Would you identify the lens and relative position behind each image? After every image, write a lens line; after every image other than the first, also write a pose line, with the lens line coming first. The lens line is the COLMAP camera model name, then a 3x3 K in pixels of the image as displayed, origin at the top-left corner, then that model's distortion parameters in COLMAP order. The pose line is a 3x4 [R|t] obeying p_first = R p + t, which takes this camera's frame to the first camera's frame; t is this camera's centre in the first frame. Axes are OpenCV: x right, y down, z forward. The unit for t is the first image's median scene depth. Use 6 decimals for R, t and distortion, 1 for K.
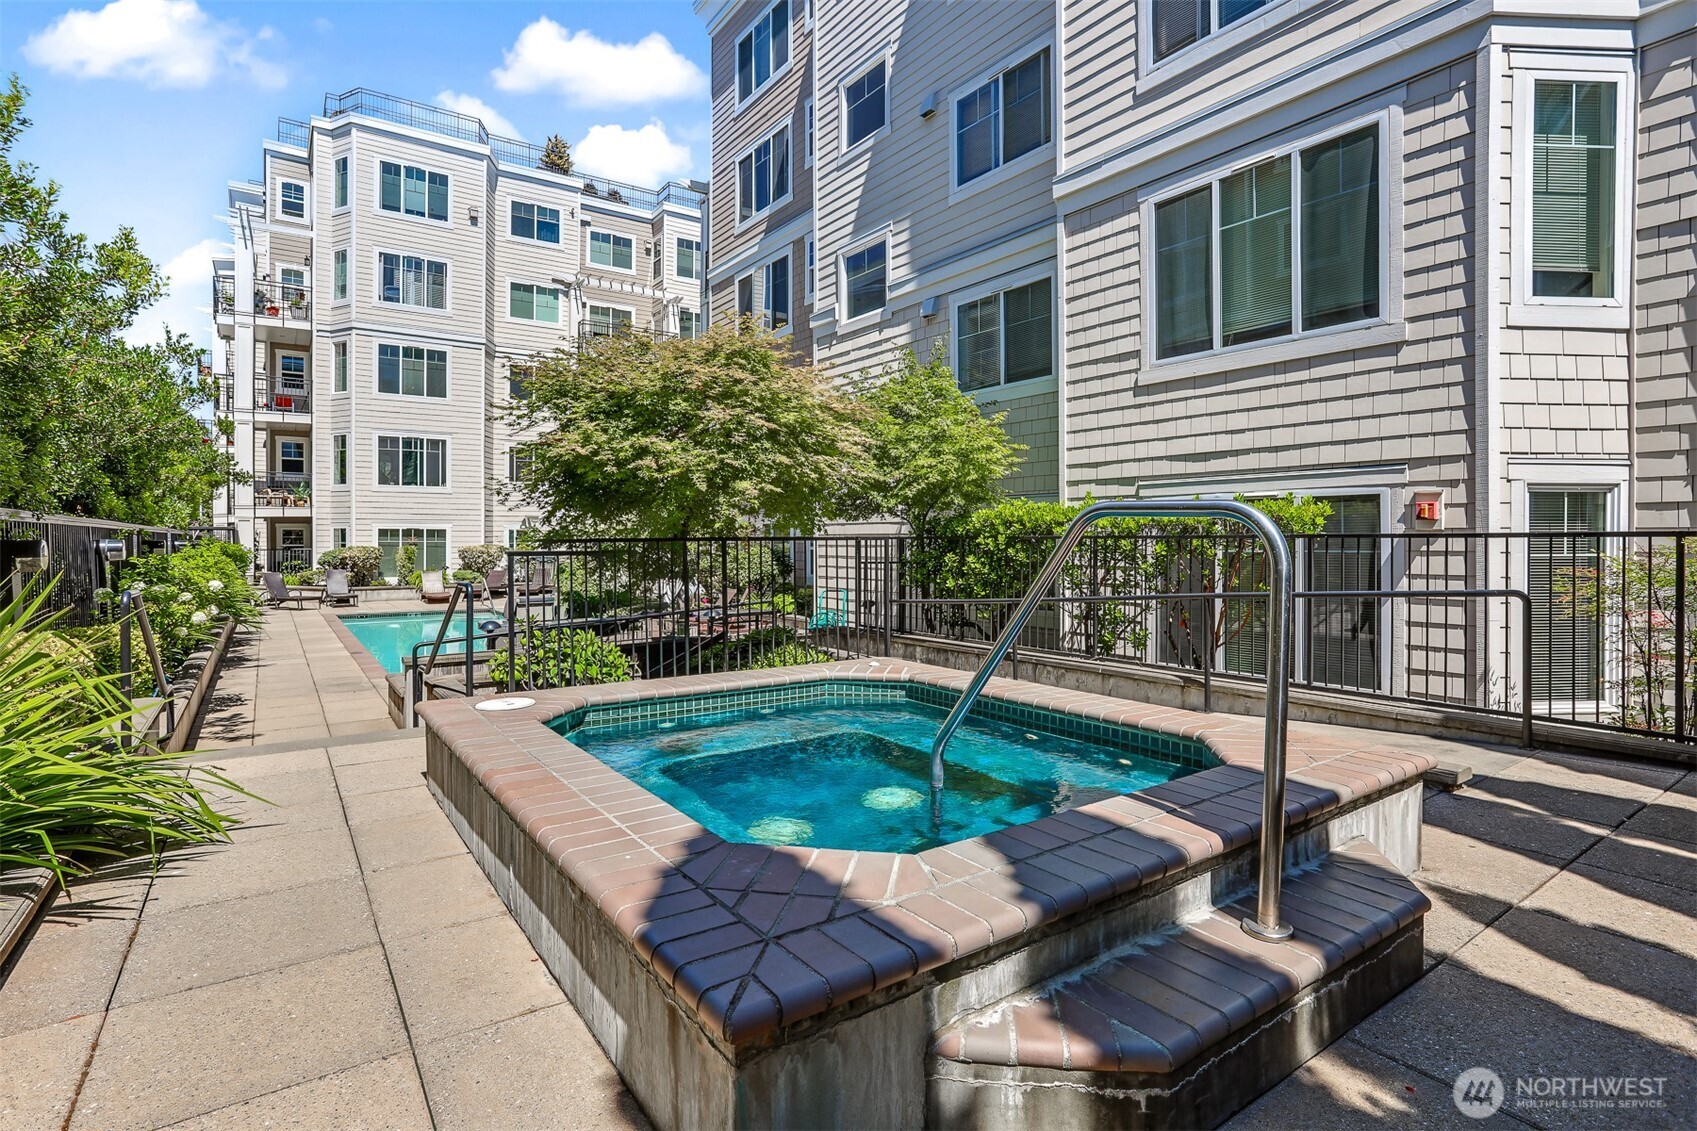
lens RADIAL K [[862.2, 0, 853.4], [0, 862.2, 527.6], [0, 0, 1]] dist [-0.062973, 0.041594]
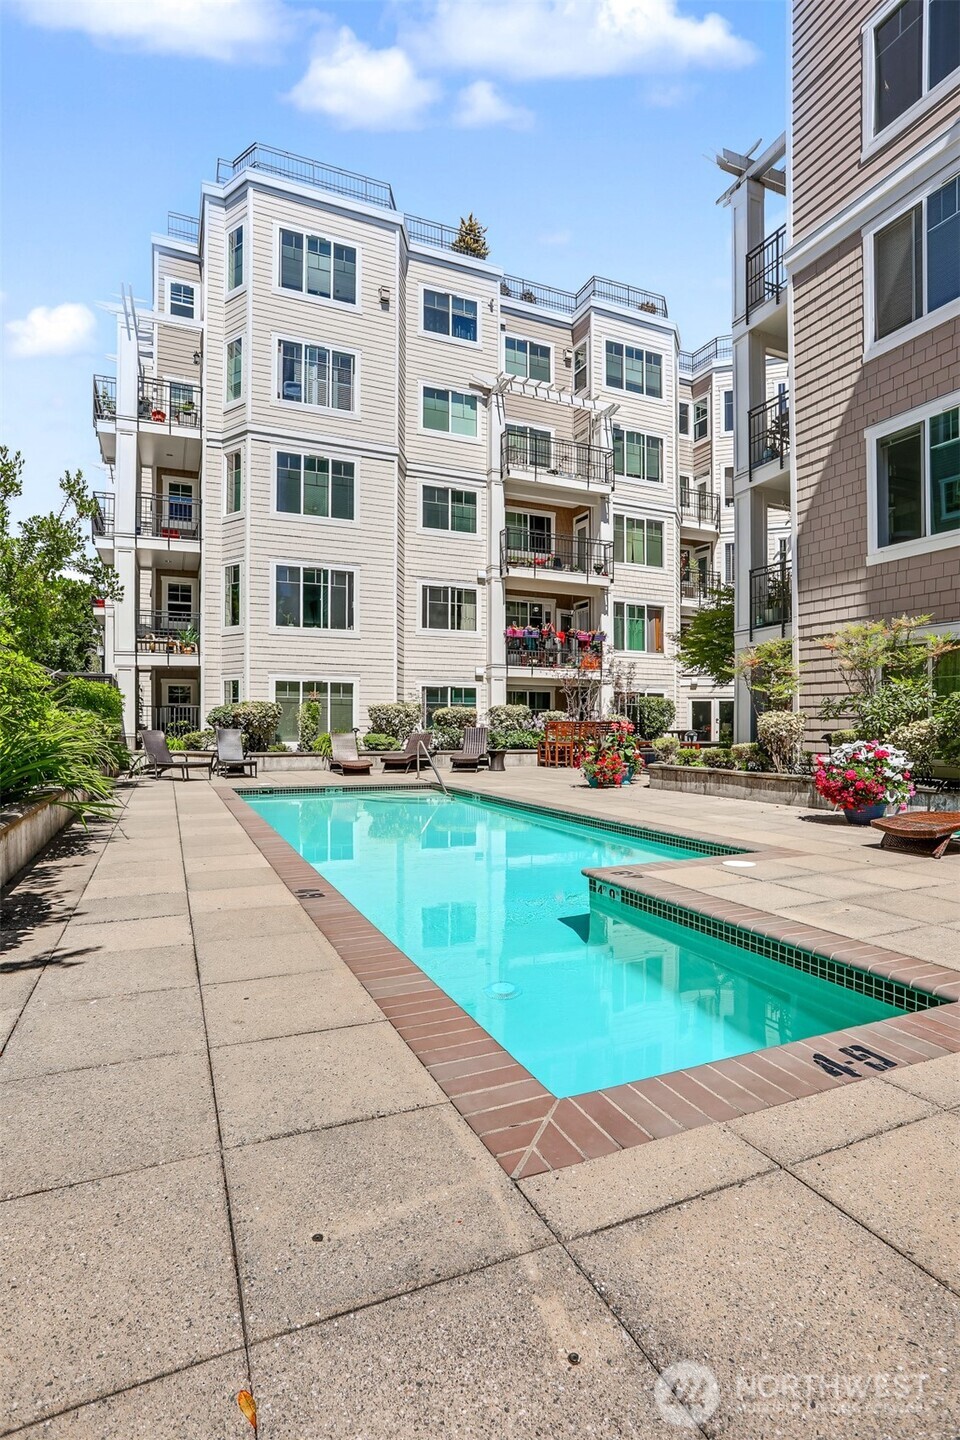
lens RADIAL K [[731.6, 0, 484.7], [0, 731.6, 715.5], [0, 0, 1]] dist [-0.062973, 0.041594]
pose [[0.981294, 0.003093, -0.192491, -0.229901], [-0.003106, 0.999995, 0.000232, 0.033080], [0.192491, 0.000370, 0.981299, 0.357349]]
